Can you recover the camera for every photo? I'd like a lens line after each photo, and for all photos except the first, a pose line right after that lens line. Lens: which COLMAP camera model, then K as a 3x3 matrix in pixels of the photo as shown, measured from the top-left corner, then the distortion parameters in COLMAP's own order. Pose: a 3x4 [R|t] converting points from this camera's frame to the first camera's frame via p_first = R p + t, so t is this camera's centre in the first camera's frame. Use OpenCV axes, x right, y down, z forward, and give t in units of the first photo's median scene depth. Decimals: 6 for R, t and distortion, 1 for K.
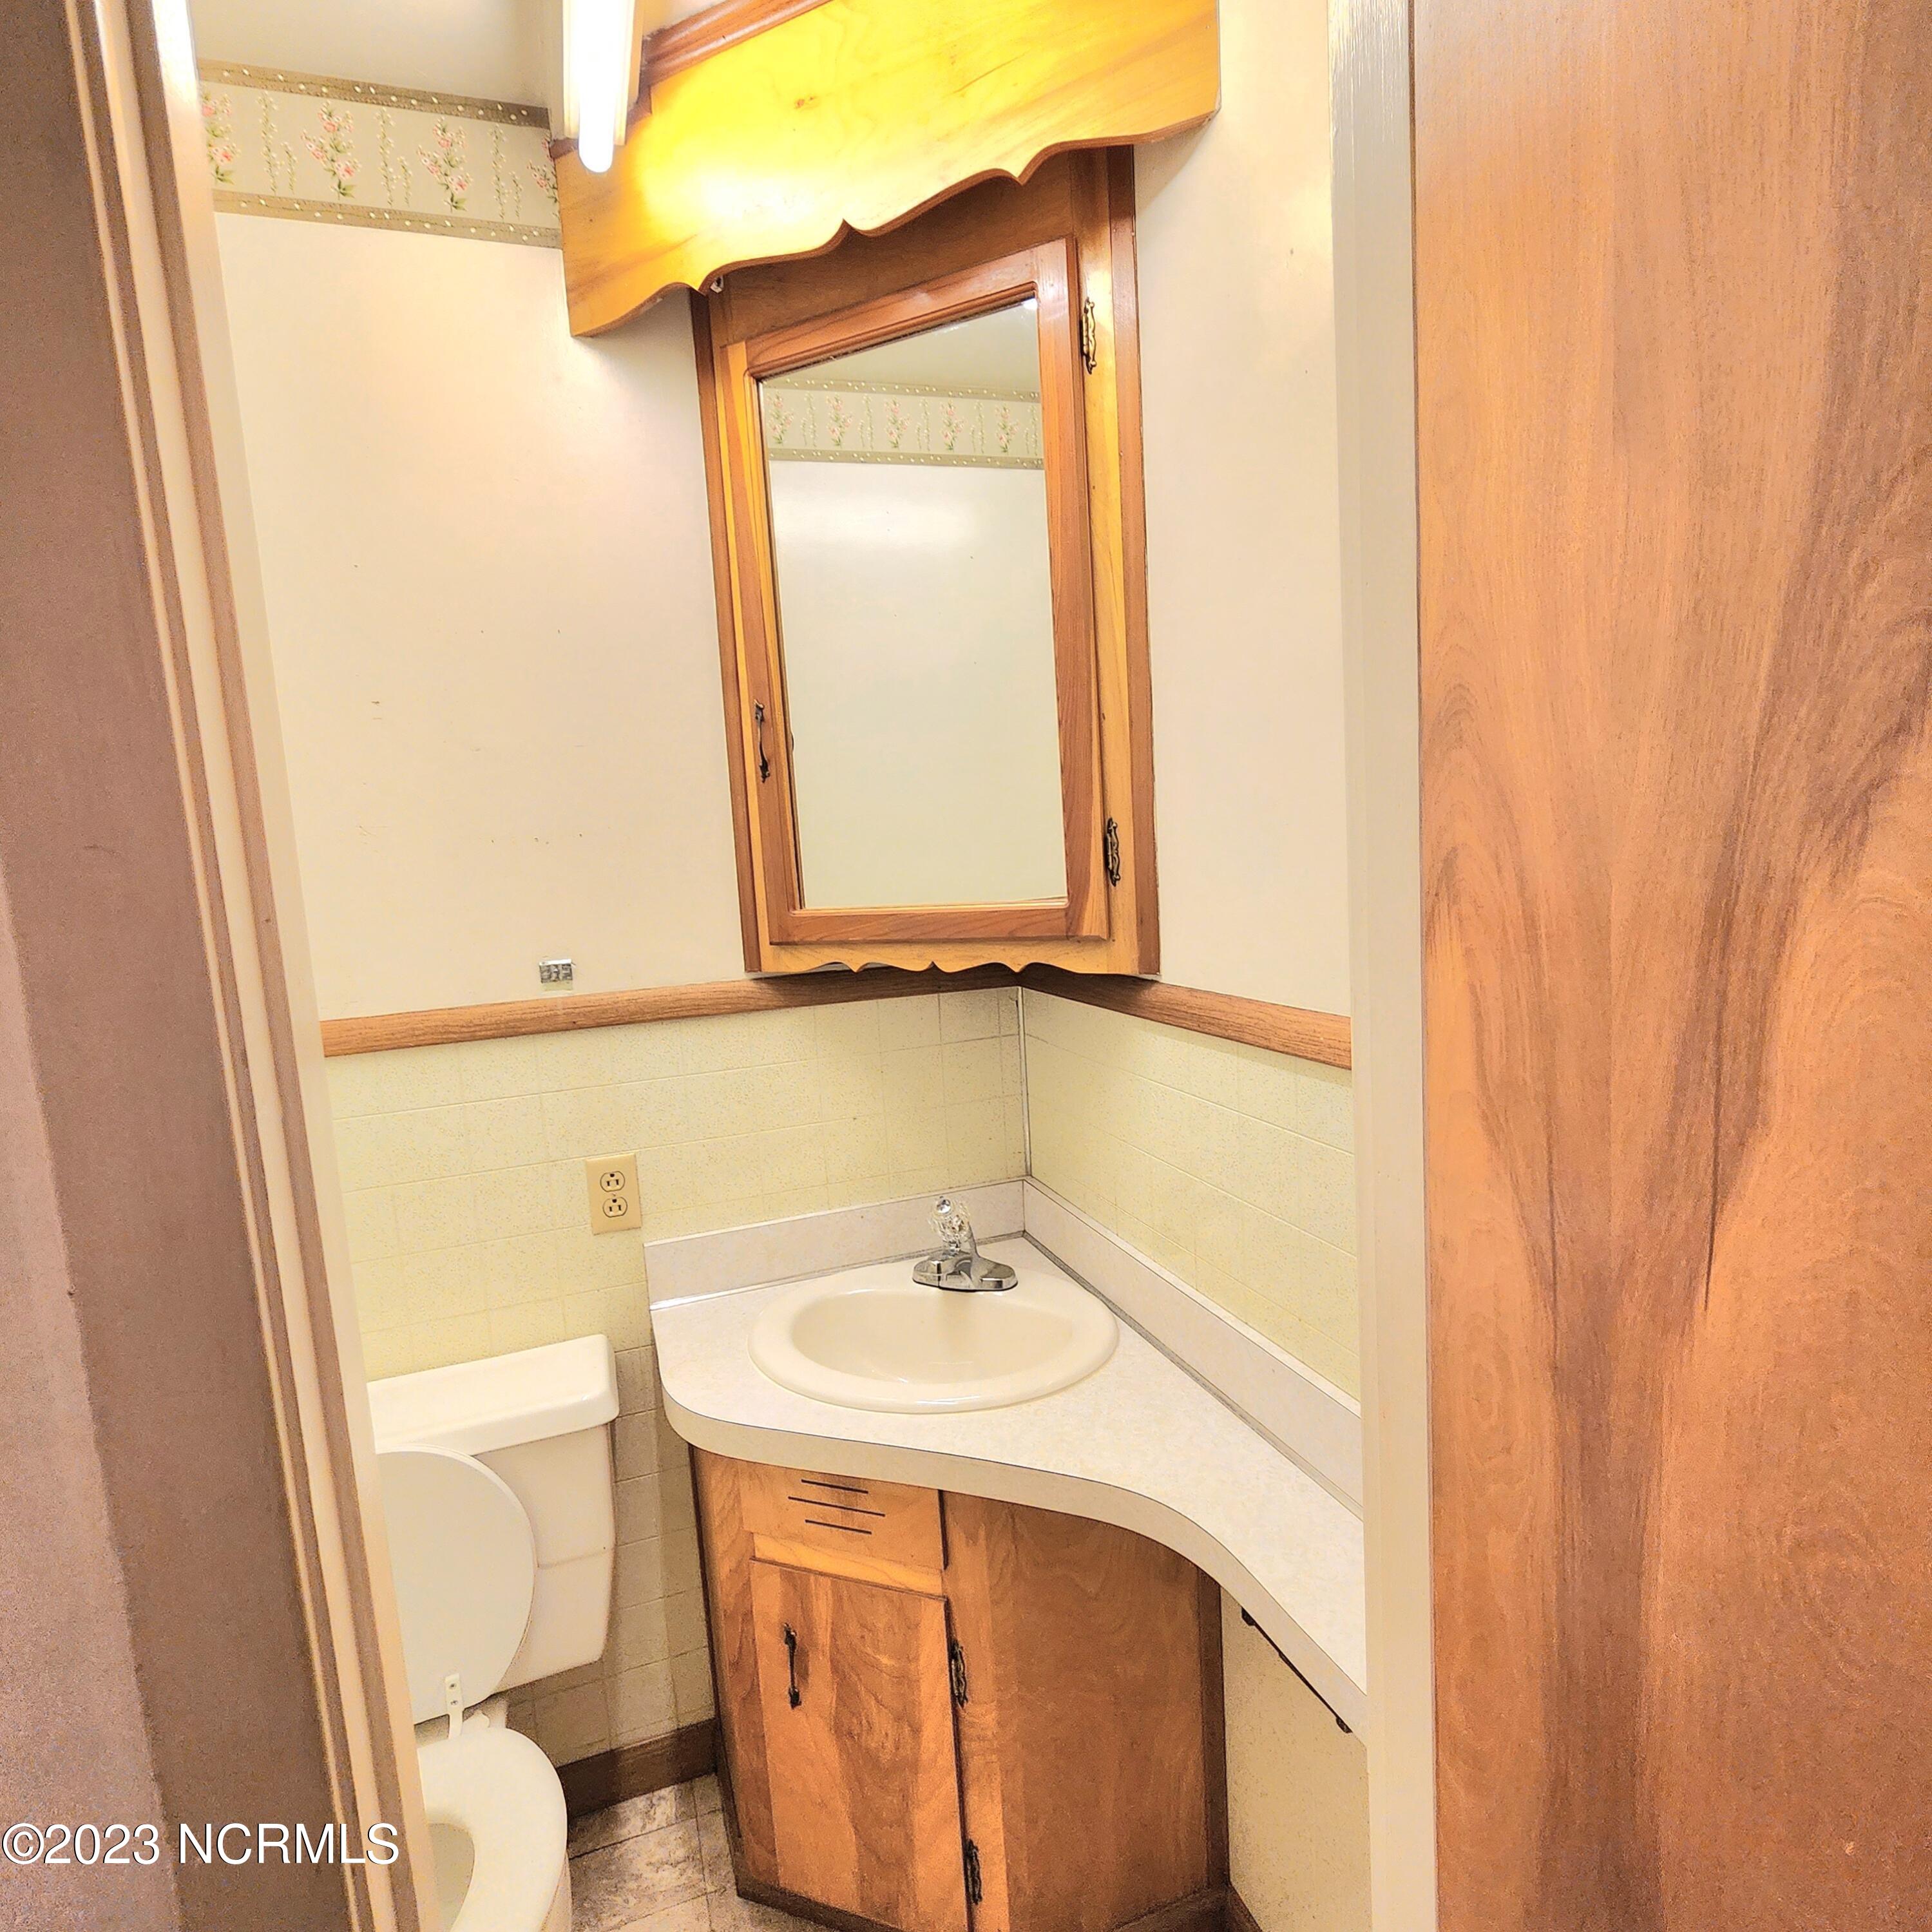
lens RADIAL K [[1071.7, 0, 947.6], [0, 1071.7, 969.2], [0, 0, 1]] dist [-0.014438, 0.001869]
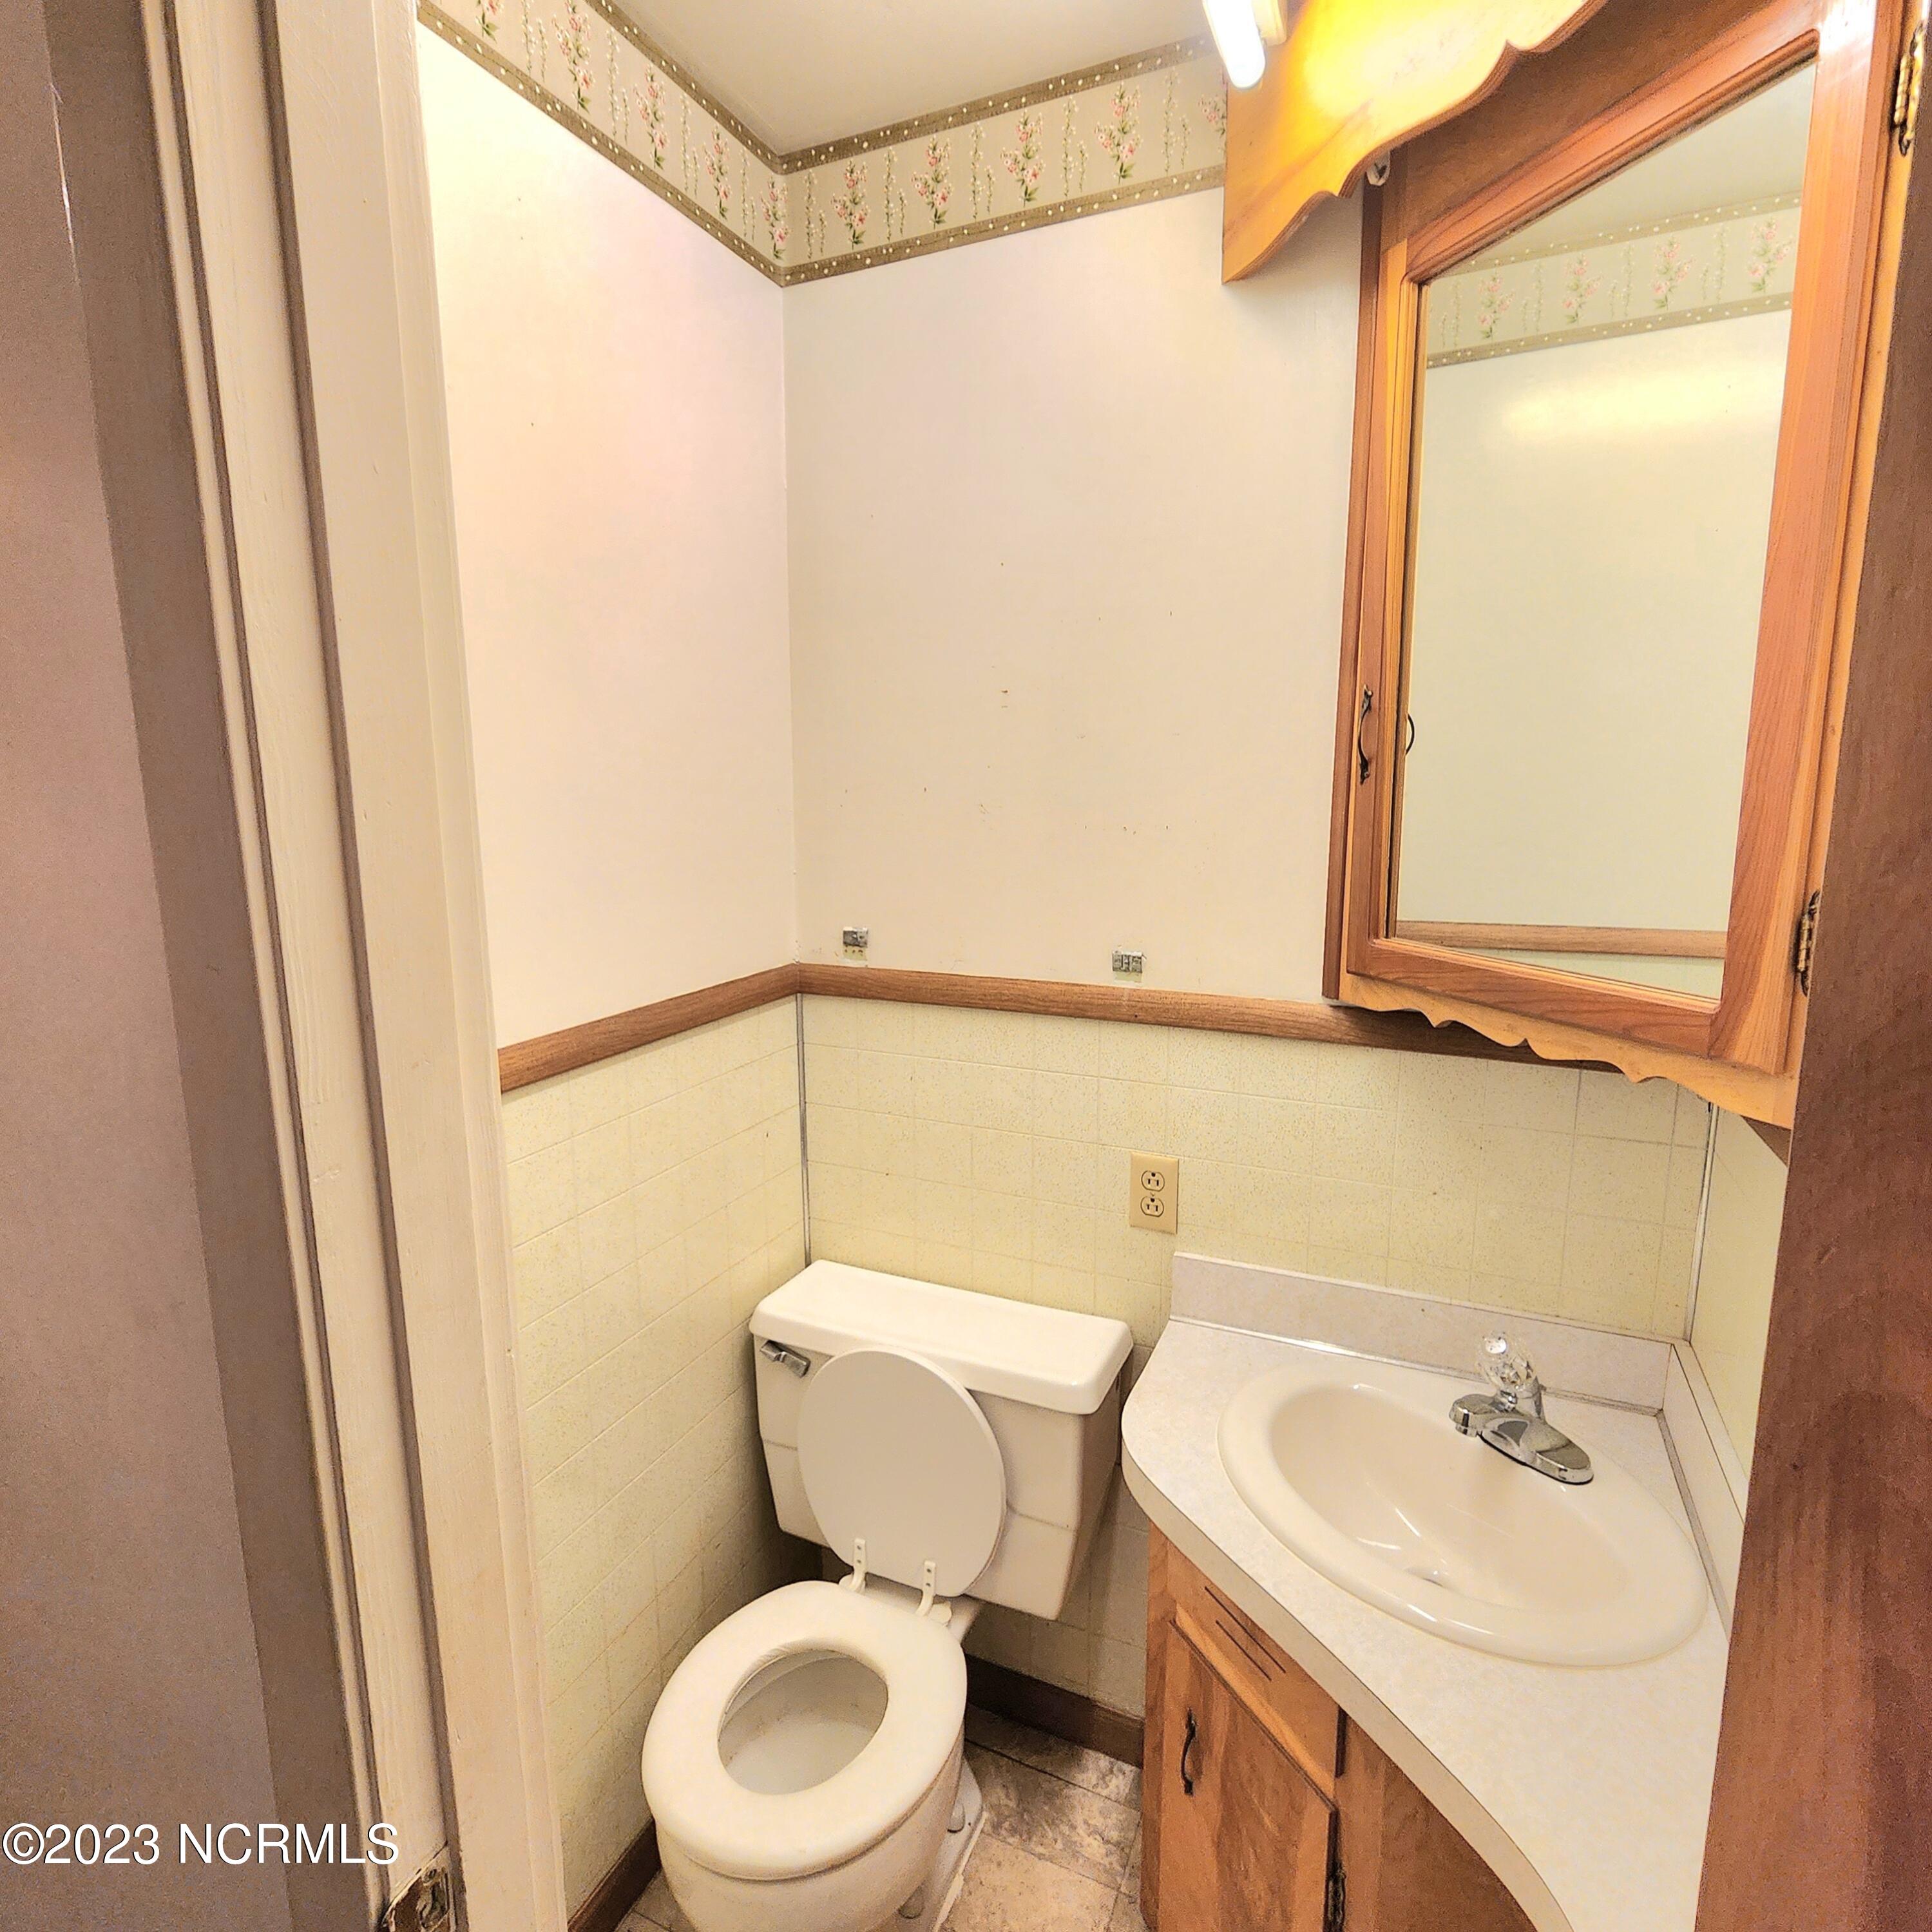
lens RADIAL K [[1071.7, 0, 957.2], [0, 1071.7, 957.5], [0, 0, 1]] dist [-0.014438, 0.001869]
pose [[0.714264, 0.171062, -0.678649, 0.196514], [-0.121237, 0.985252, 0.120747, -0.103673], [0.689295, -0.003968, 0.724469, 0.172149]]
